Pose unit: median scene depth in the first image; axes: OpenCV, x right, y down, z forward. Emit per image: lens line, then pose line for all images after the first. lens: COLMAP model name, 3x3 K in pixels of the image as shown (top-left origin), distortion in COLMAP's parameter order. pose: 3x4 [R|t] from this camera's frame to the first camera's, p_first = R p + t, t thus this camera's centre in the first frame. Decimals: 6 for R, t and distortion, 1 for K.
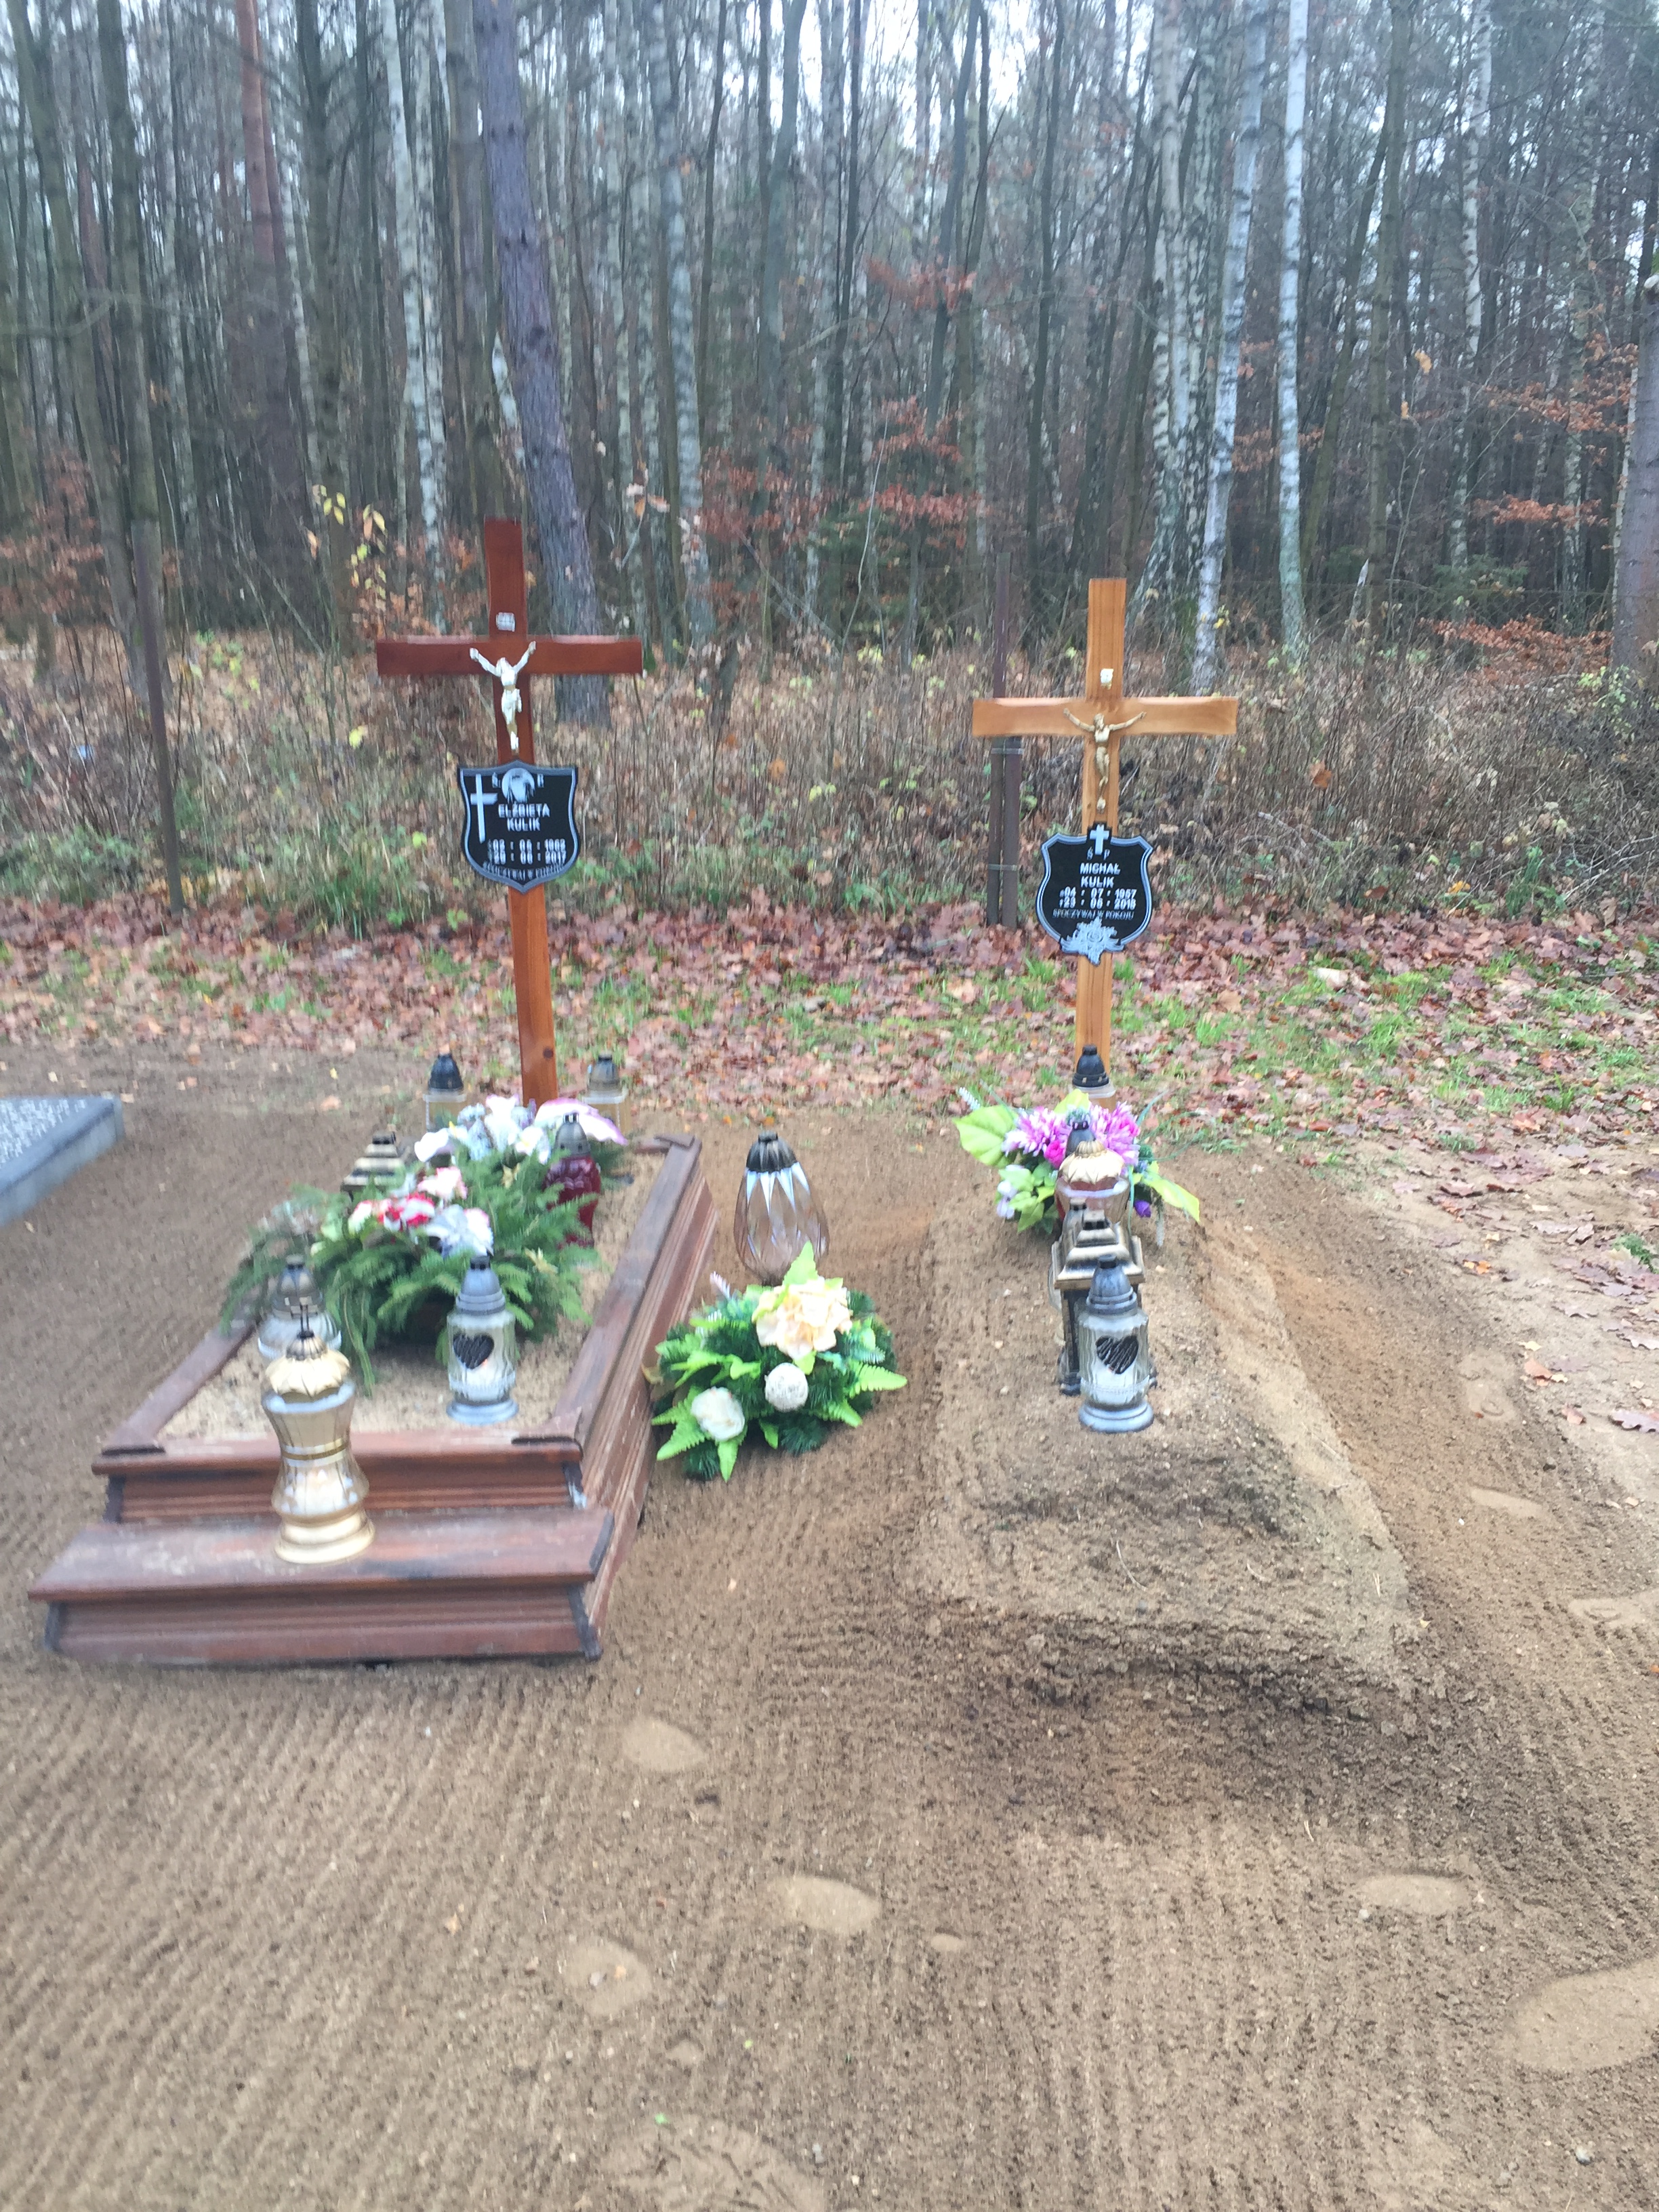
lens RADIAL K [[2143.6, 0, 931.6], [0, 2143.6, 1078.8], [0, 0, 1]] dist [0.089255, -0.169475]
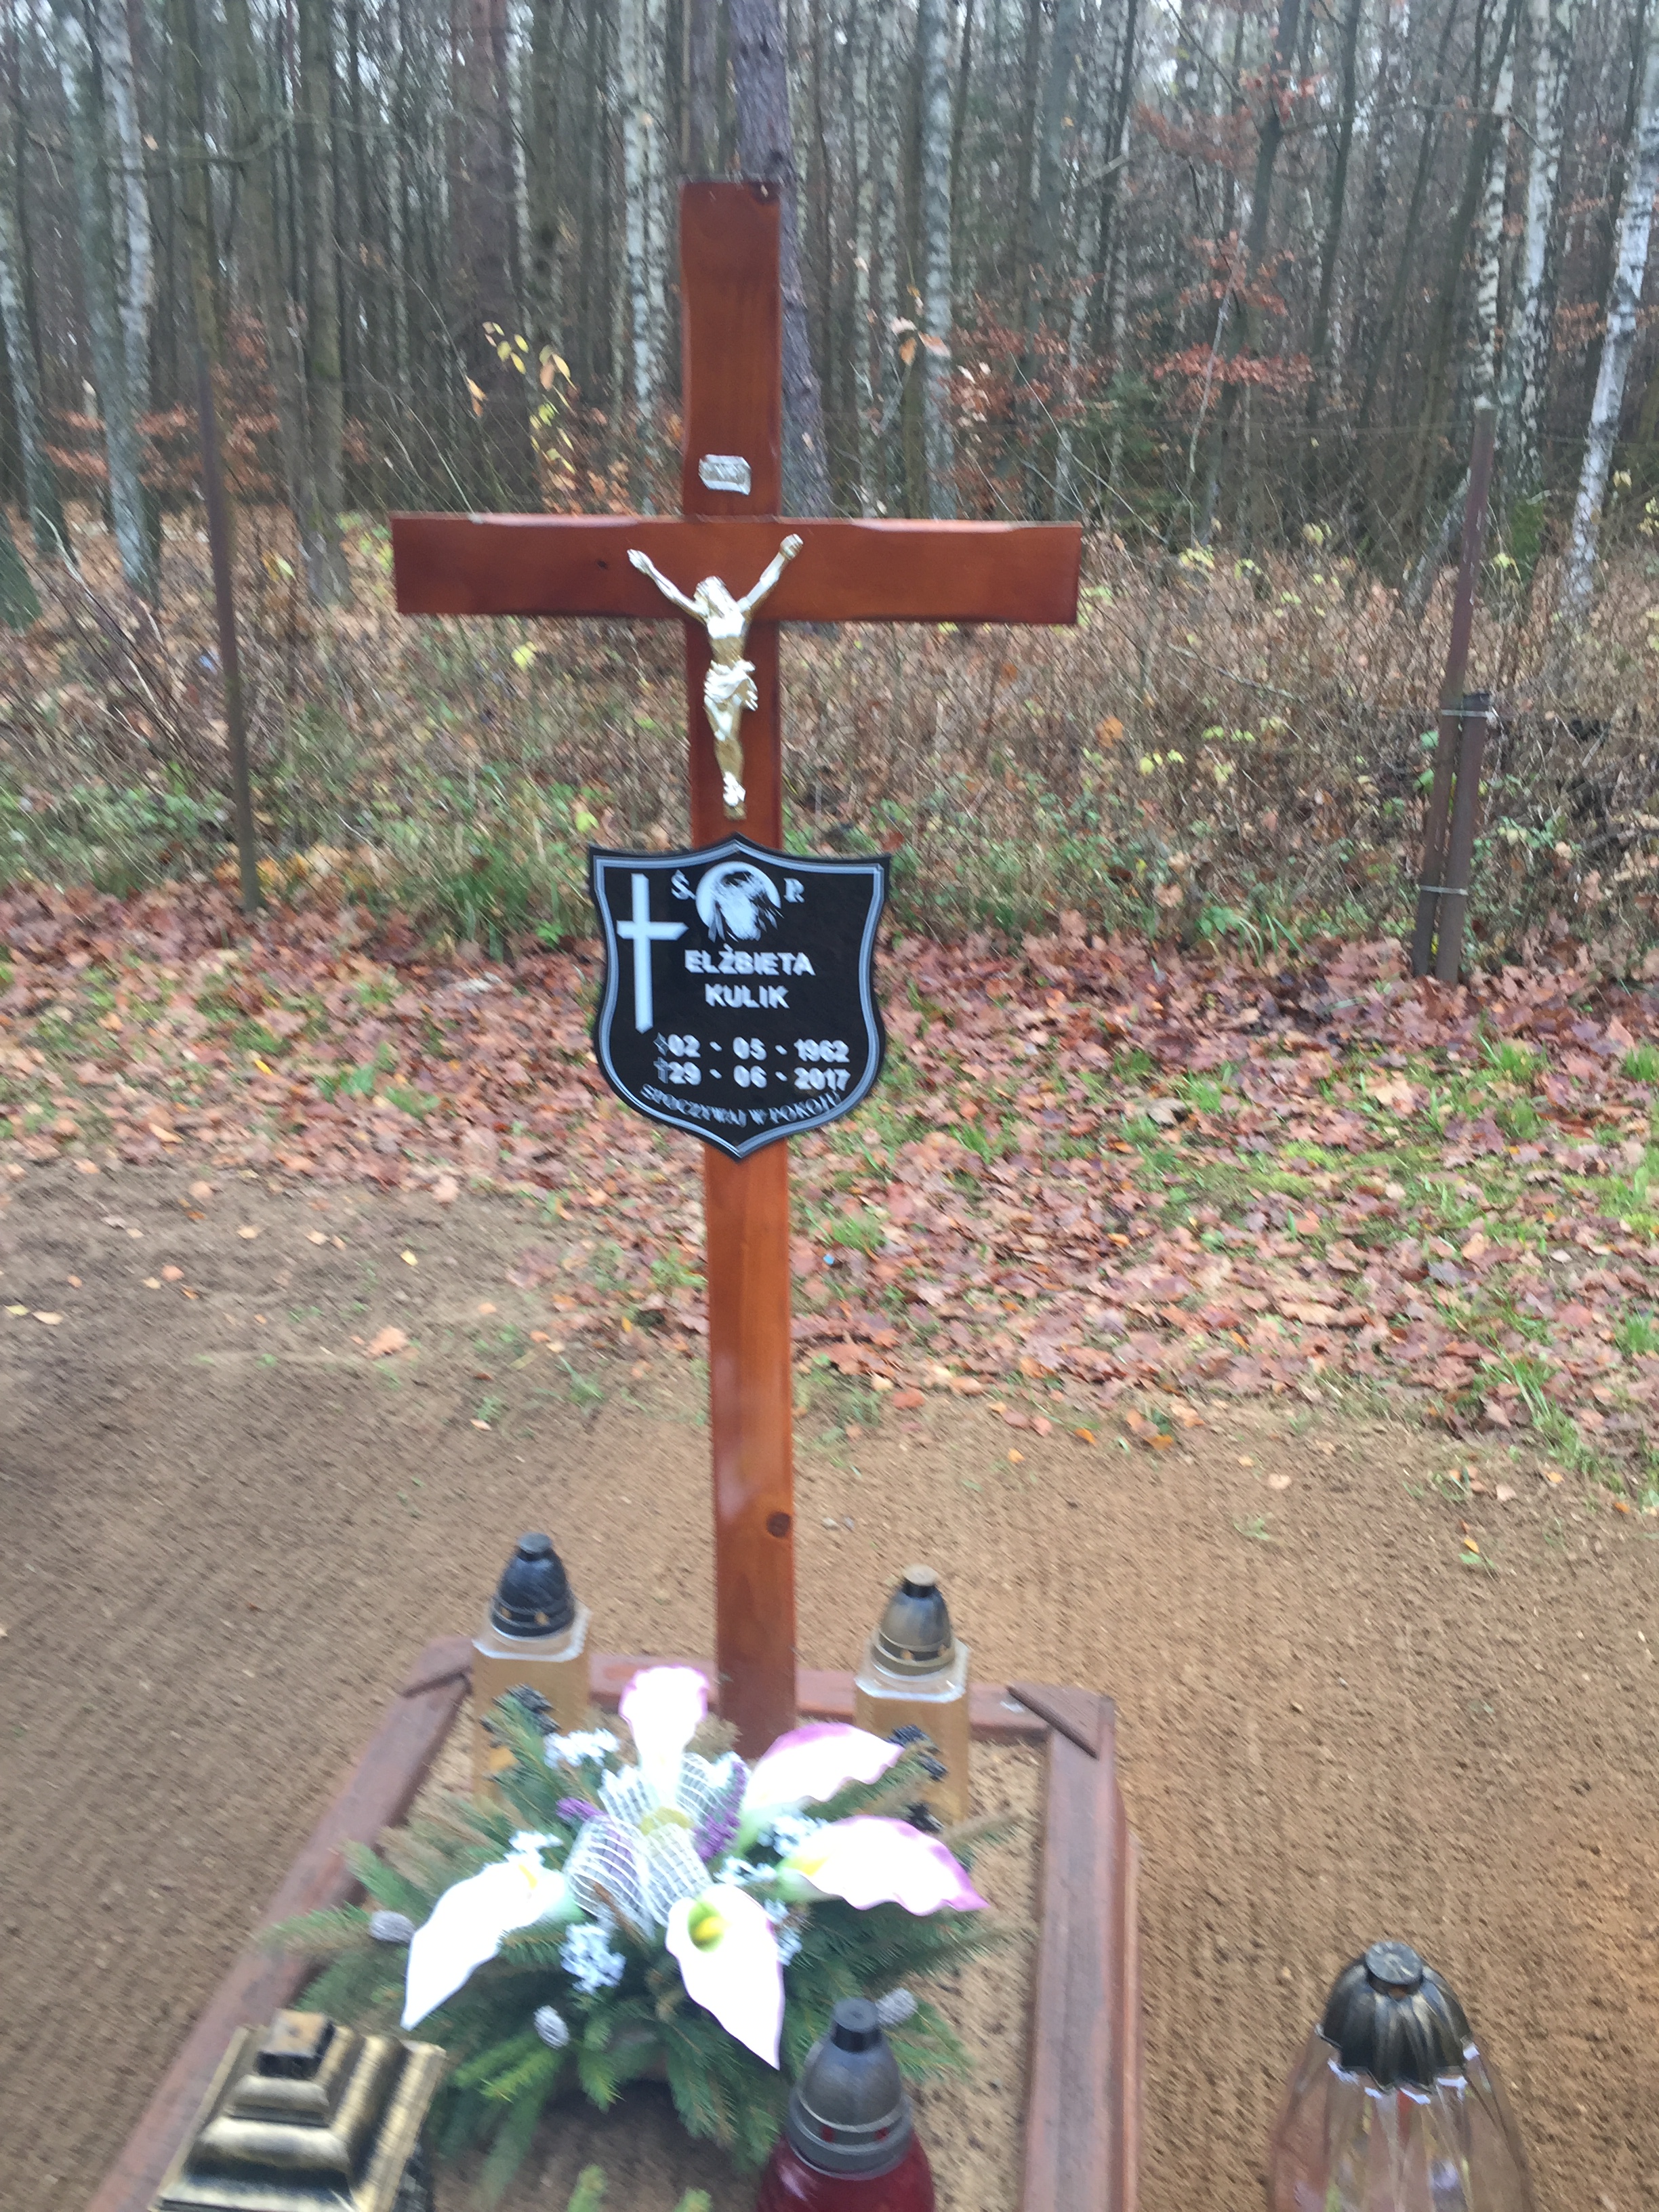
lens RADIAL K [[2143.6, 0, 862.2], [0, 2143.6, 1104.7], [0, 0, 1]] dist [0.089255, -0.169475]
pose [[0.991592, 0.052125, -0.118439, -0.063381], [-0.045318, 0.997201, 0.059461, -0.065037], [0.121207, -0.053593, 0.991179, 0.320294]]
